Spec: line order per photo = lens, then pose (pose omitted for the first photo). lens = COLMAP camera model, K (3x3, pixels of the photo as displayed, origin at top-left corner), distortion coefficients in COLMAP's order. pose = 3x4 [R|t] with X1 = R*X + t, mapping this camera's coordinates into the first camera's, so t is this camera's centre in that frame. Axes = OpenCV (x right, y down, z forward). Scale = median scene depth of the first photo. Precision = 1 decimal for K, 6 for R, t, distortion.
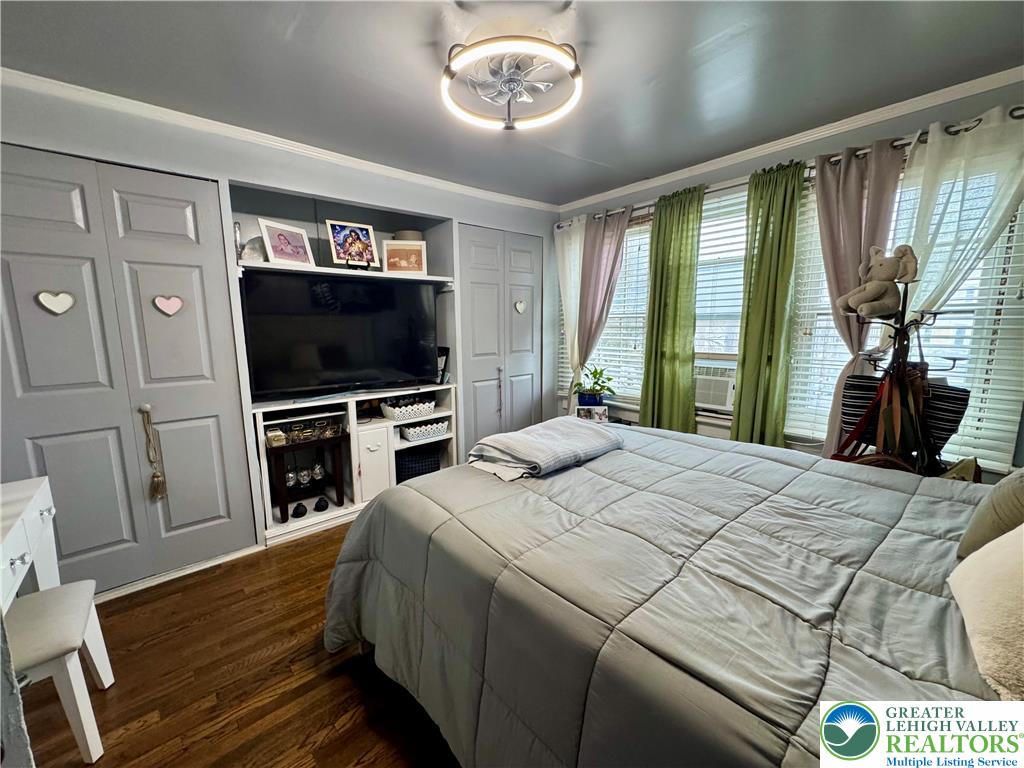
lens RADIAL K [[407.4, 0, 509.7], [0, 407.4, 385.0], [0, 0, 1]] dist [-0.004781, 0.000909]
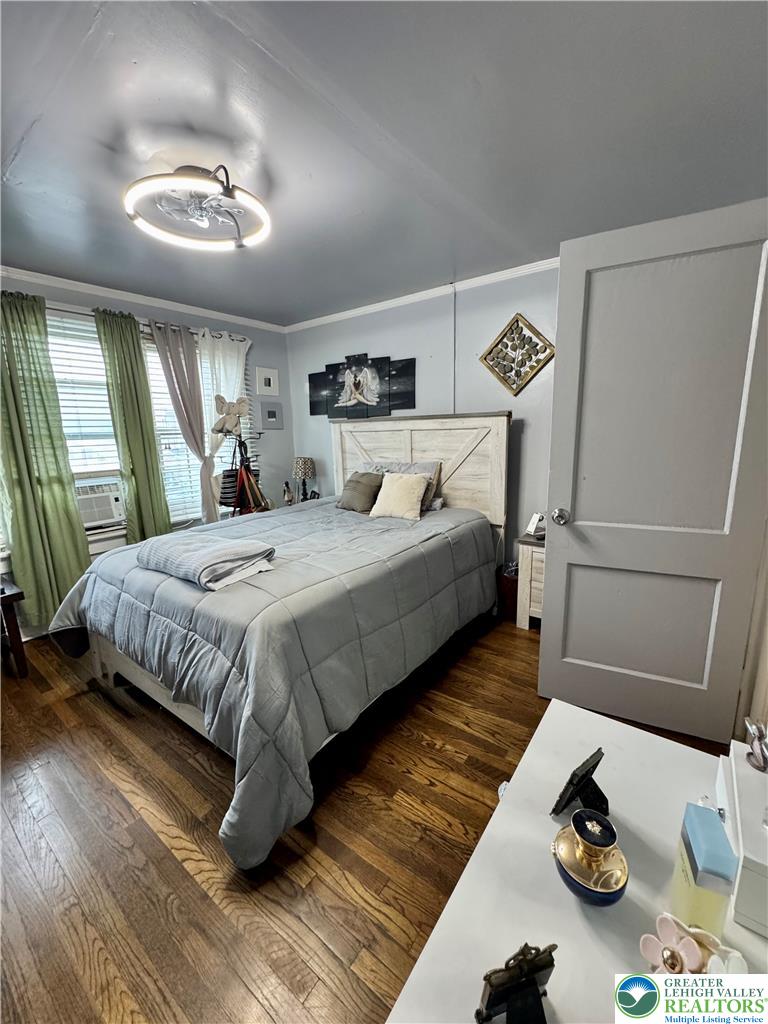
lens RADIAL K [[407.4, 0, 388.2], [0, 407.4, 514.7], [0, 0, 1]] dist [-0.004781, 0.000909]
pose [[-0.210629, -0.182835, 0.960316, -0.726449], [0.174510, 0.959542, 0.220963, -0.075140], [-0.961864, 0.214126, -0.170201, 0.508839]]
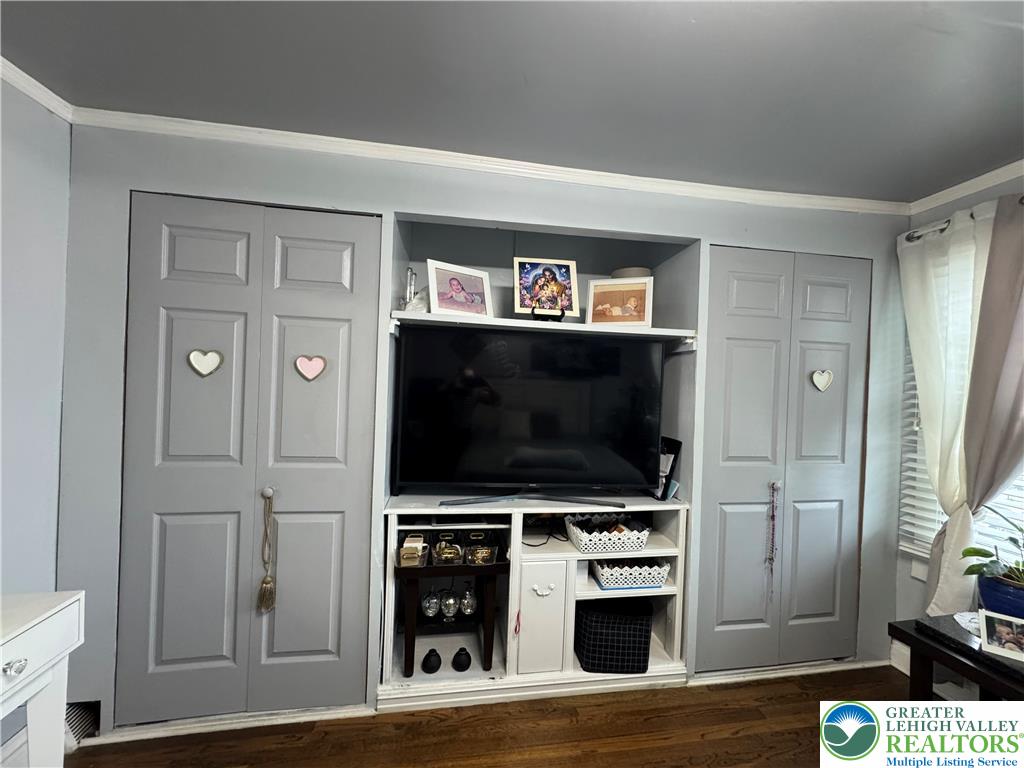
lens RADIAL K [[407.4, 0, 514.0], [0, 407.4, 385.7], [0, 0, 1]] dist [-0.004781, 0.000909]
pose [[0.850996, 0.040382, -0.523617, -0.056234], [-0.120080, 0.985589, -0.119147, -0.089553], [0.511259, 0.164269, 0.843581, 0.421935]]
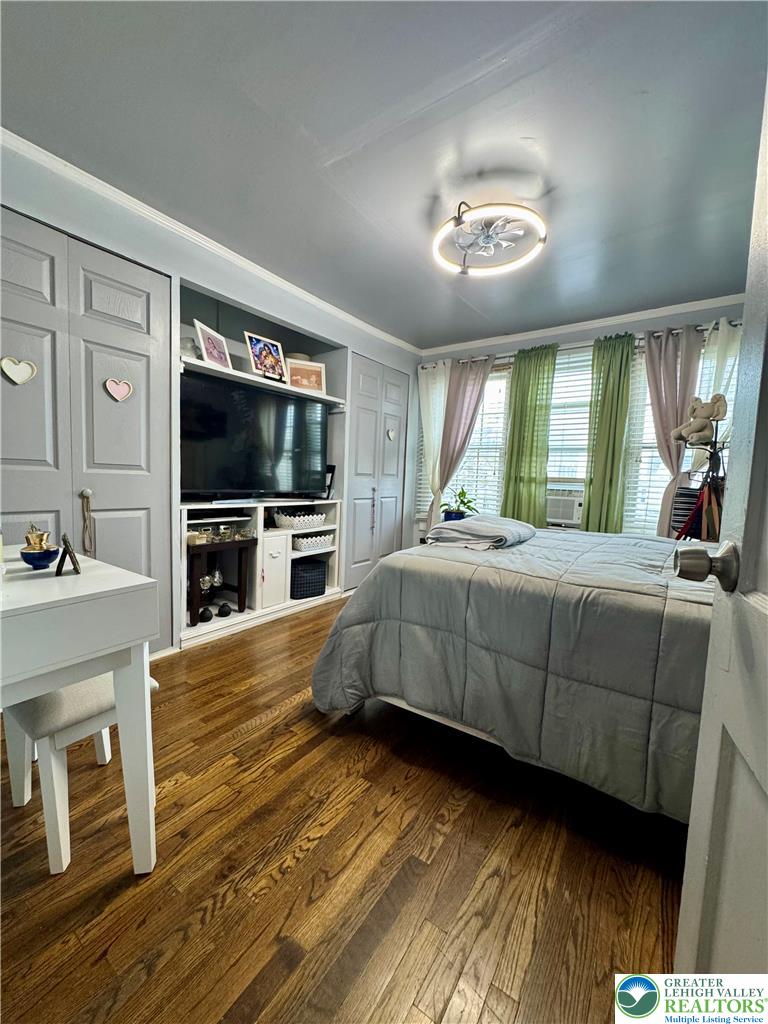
lens RADIAL K [[407.4, 0, 380.2], [0, 407.4, 513.5], [0, 0, 1]] dist [-0.004781, 0.000909]
pose [[0.971383, 0.025682, 0.236128, -0.354596], [-0.011789, 0.998125, -0.060063, 0.121218], [-0.237227, 0.055560, 0.969864, -0.068961]]
